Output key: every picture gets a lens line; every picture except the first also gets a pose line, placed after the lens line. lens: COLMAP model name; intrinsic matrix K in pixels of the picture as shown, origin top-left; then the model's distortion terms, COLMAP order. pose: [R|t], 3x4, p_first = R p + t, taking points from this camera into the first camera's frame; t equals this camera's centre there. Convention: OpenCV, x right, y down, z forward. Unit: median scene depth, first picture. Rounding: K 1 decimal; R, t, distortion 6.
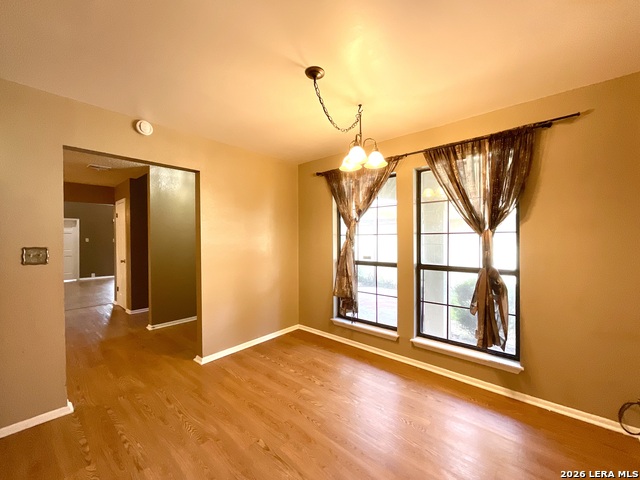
lens RADIAL K [[259.2, 0, 320.0], [0, 259.2, 240.0], [0, 0, 1]] dist [-0.000053, 0.000339]
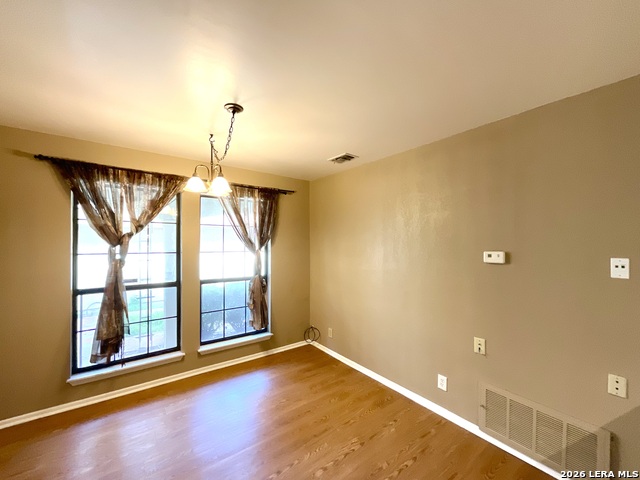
lens RADIAL K [[259.2, 0, 320.0], [0, 259.2, 240.0], [0, 0, 1]] dist [-0.000053, 0.000339]
pose [[0.209710, 0.011512, 0.977696, -0.647039], [-0.005283, 0.999929, -0.010640, -0.074328], [-0.977749, -0.002934, 0.209756, 0.297762]]
